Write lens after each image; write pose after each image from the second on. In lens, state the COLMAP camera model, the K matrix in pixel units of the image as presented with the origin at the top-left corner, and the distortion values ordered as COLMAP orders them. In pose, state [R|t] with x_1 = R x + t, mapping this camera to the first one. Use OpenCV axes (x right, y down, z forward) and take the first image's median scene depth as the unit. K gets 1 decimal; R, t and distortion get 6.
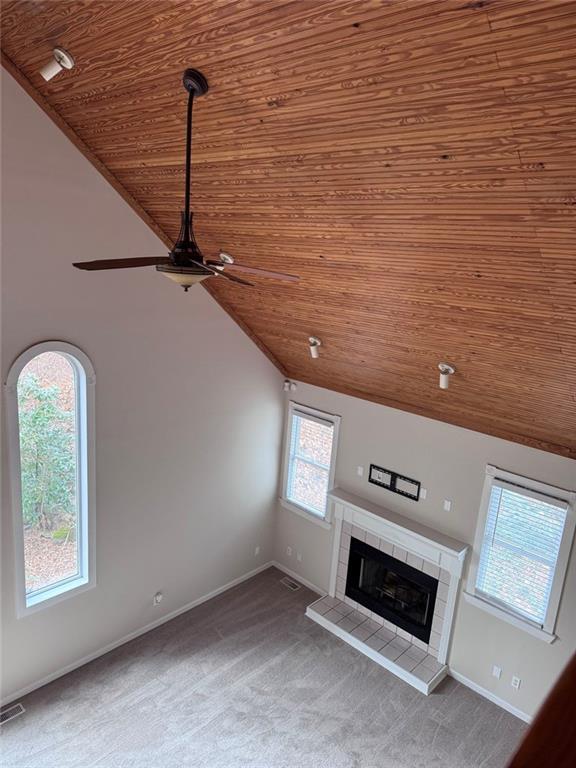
lens RADIAL K [[536.2, 0, 288.0], [0, 536.2, 384.0], [0, 0, 1]] dist [0.153111, -0.217978]
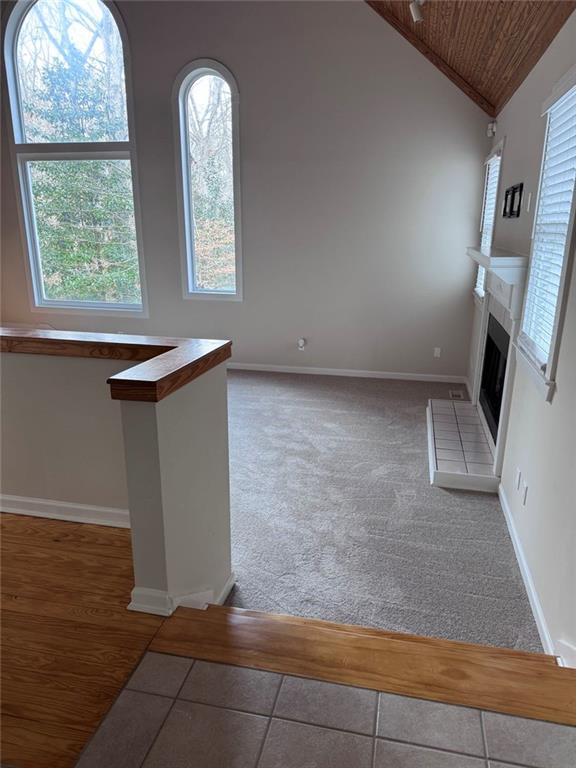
lens RADIAL K [[536.2, 0, 288.0], [0, 536.2, 384.0], [0, 0, 1]] dist [0.153111, -0.217978]
pose [[0.500440, 0.170957, -0.848725, 0.662955], [-0.174535, 0.980105, 0.094508, 0.384580], [0.847996, 0.100837, 0.520322, 0.458394]]
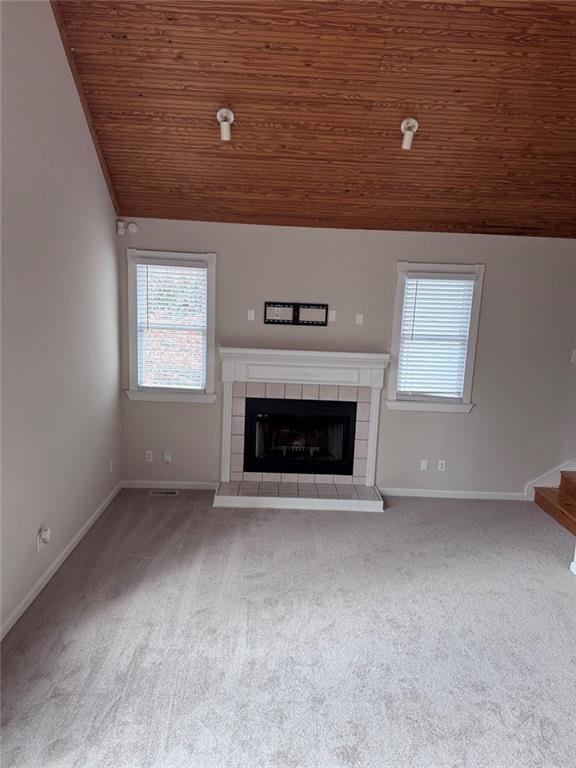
lens RADIAL K [[536.2, 0, 288.0], [0, 536.2, 384.0], [0, 0, 1]] dist [0.153111, -0.217978]
pose [[0.711724, -0.160452, 0.683889, -0.444849], [0.175585, 0.983295, 0.047966, 0.252205], [-0.680161, 0.085942, 0.728008, 0.376523]]
